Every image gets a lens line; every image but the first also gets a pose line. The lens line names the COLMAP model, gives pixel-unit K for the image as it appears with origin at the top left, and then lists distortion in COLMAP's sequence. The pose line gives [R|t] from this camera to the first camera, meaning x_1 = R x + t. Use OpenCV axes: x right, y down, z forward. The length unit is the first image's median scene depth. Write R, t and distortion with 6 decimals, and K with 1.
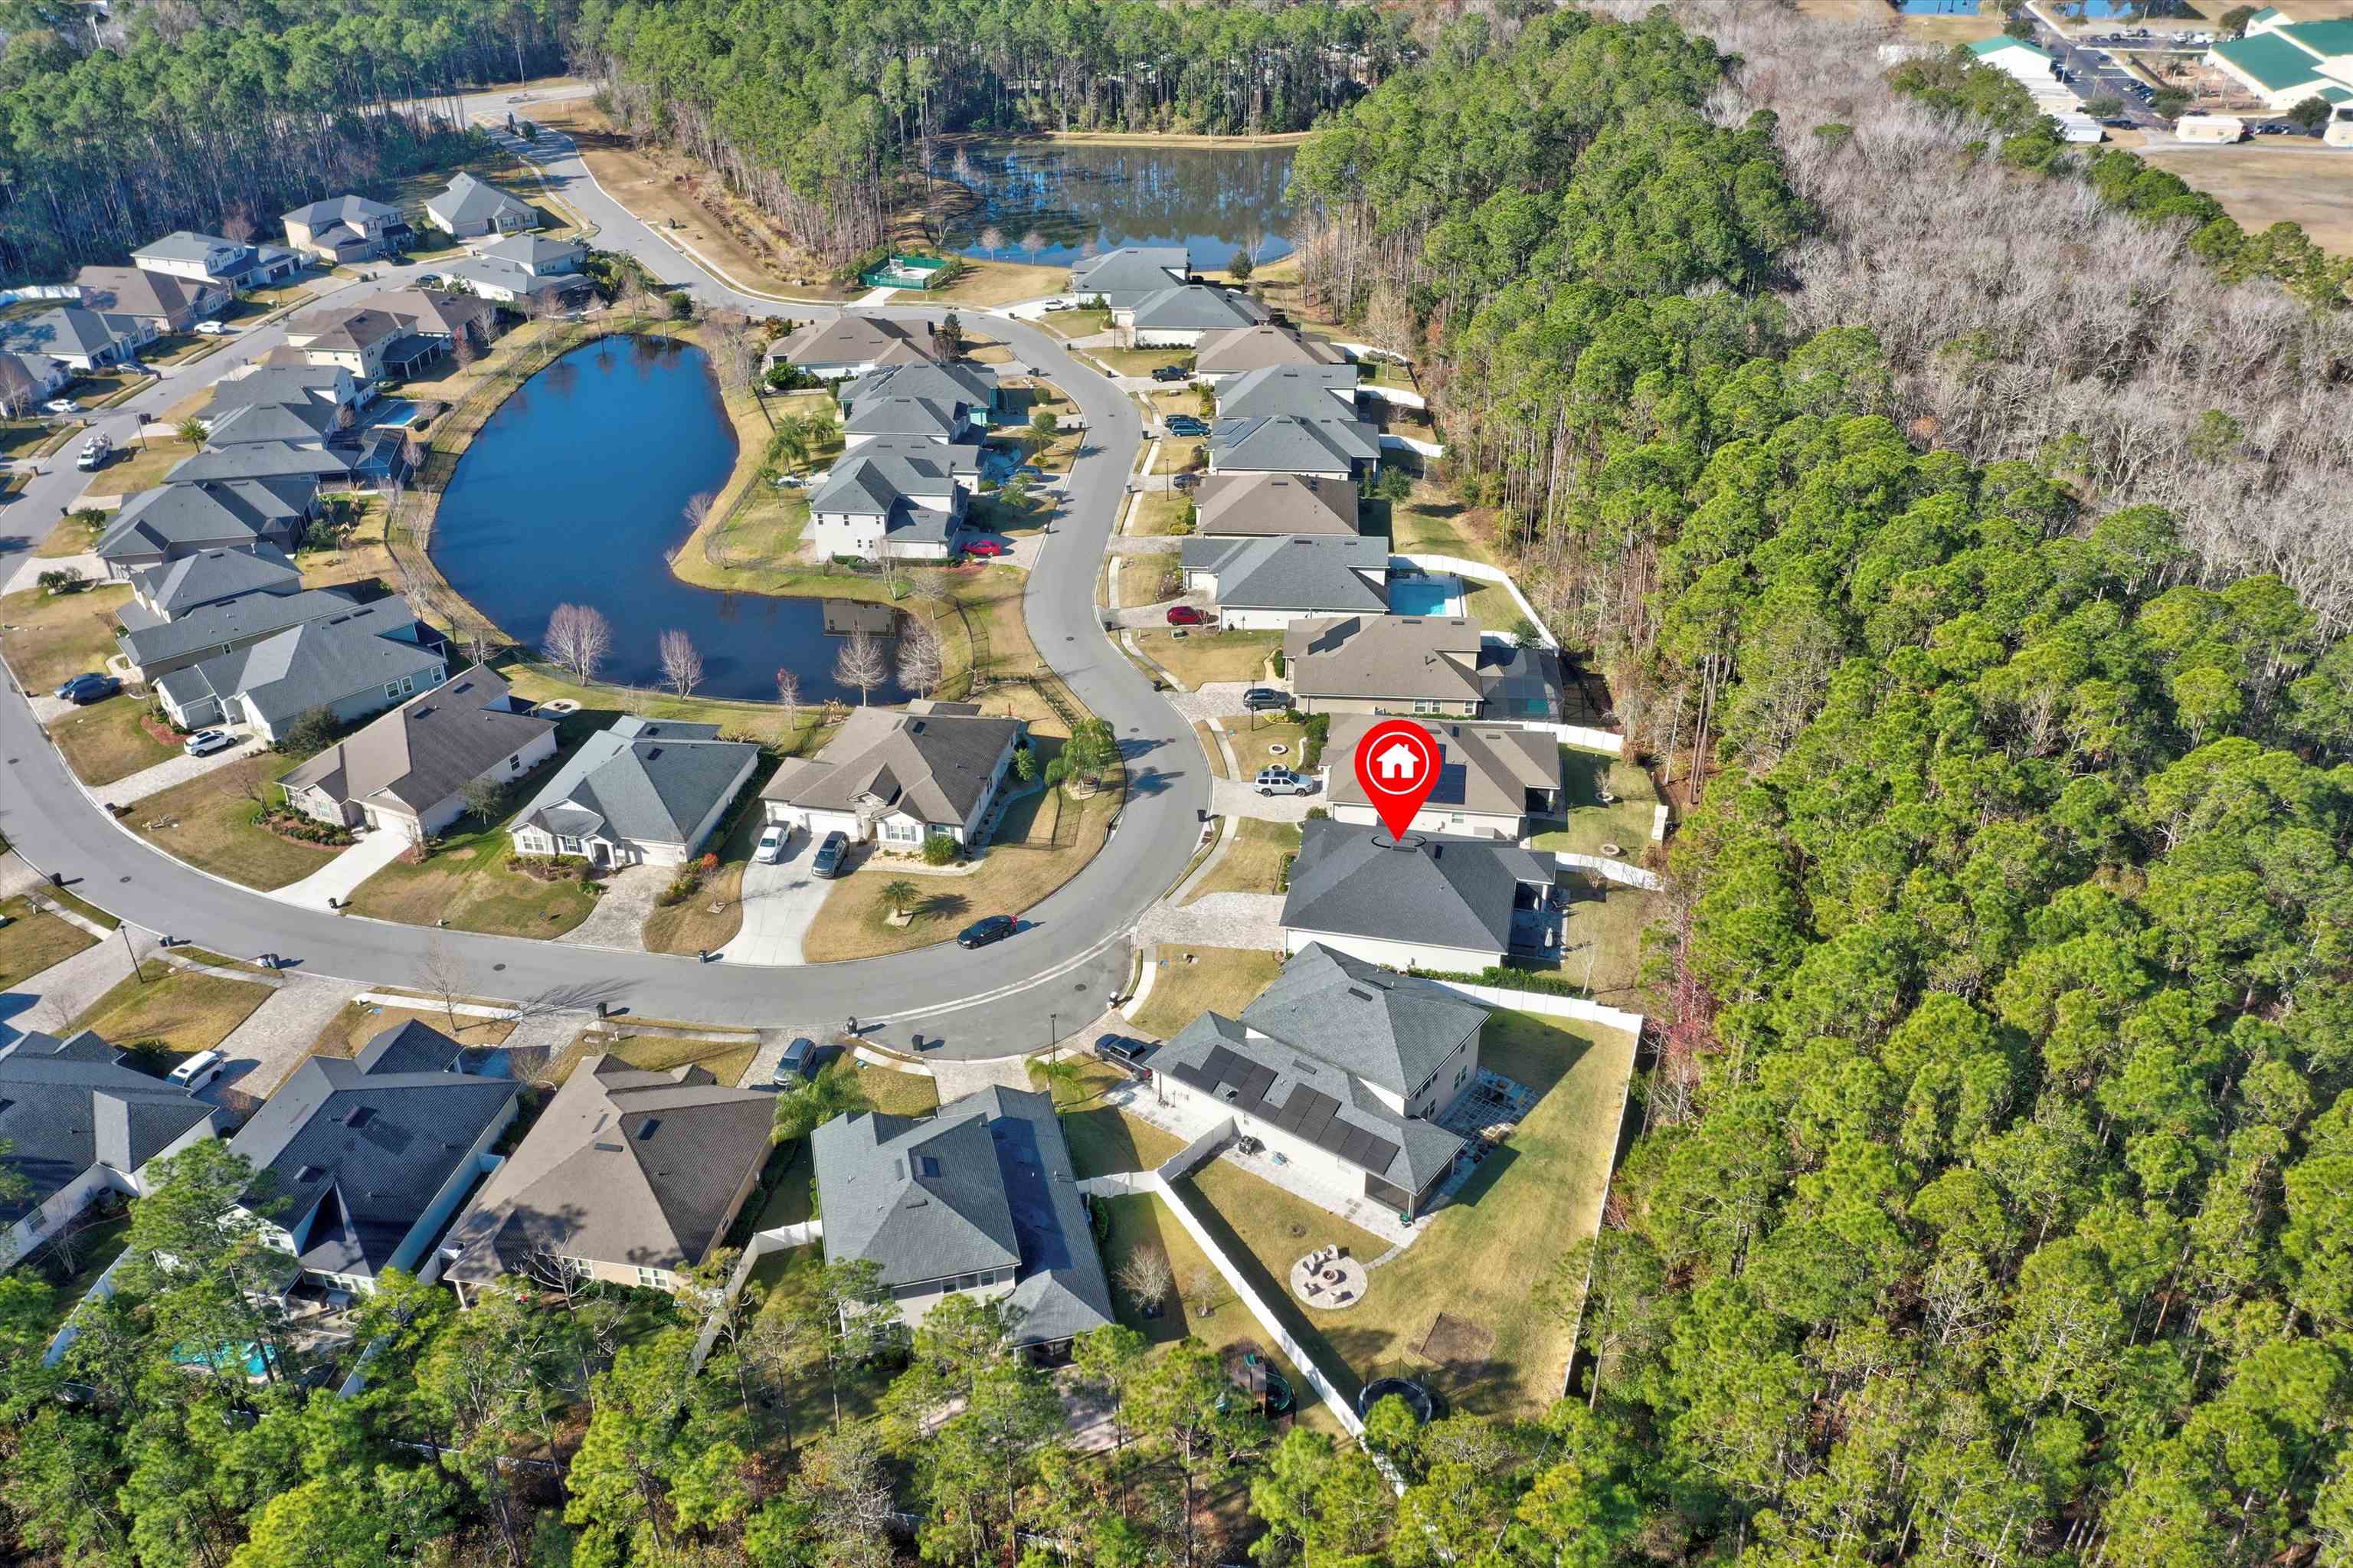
lens RADIAL K [[1850.2, 0, 1177.3], [0, 1850.2, 786.1], [0, 0, 1]] dist [-0.001357, 0.002008]
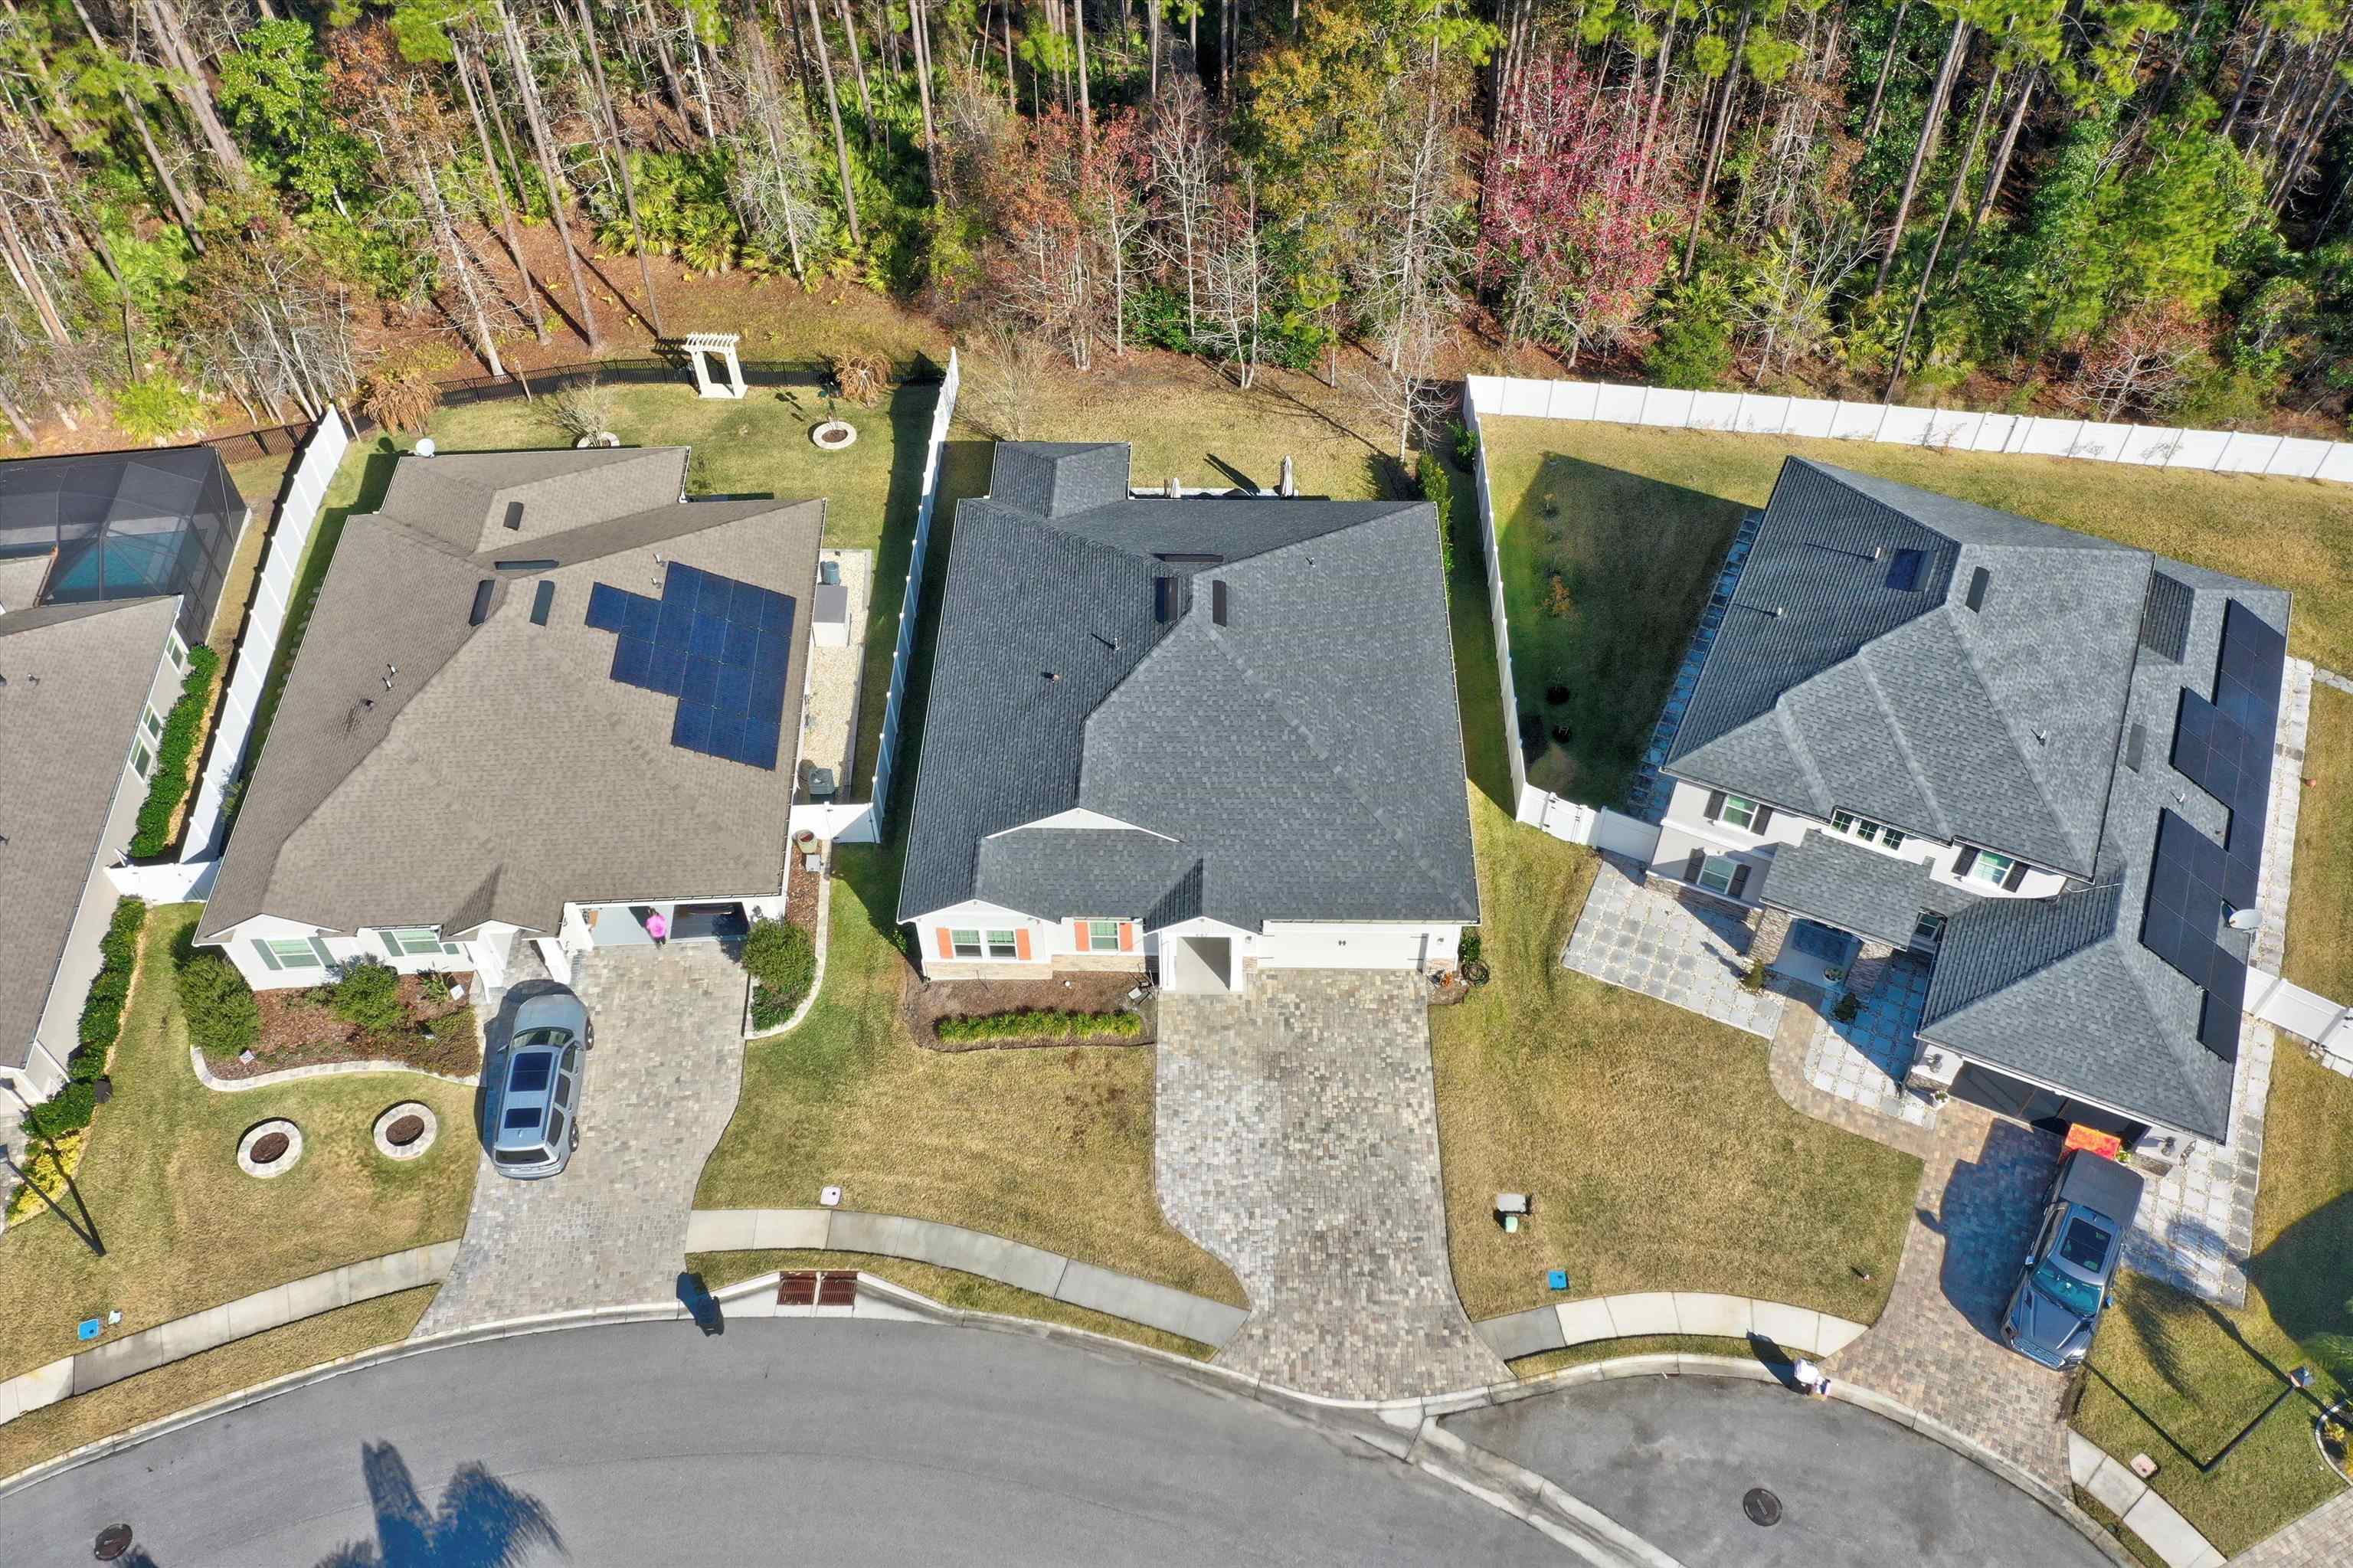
lens RADIAL K [[1850.2, 0, 1181.2], [0, 1850.2, 771.8], [0, 0, 1]] dist [-0.001357, 0.002008]
pose [[-0.195693, -0.738993, 0.644666, -0.139673], [0.510723, 0.484392, 0.710300, -0.216841], [-0.837178, 0.468246, 0.282629, 0.921749]]
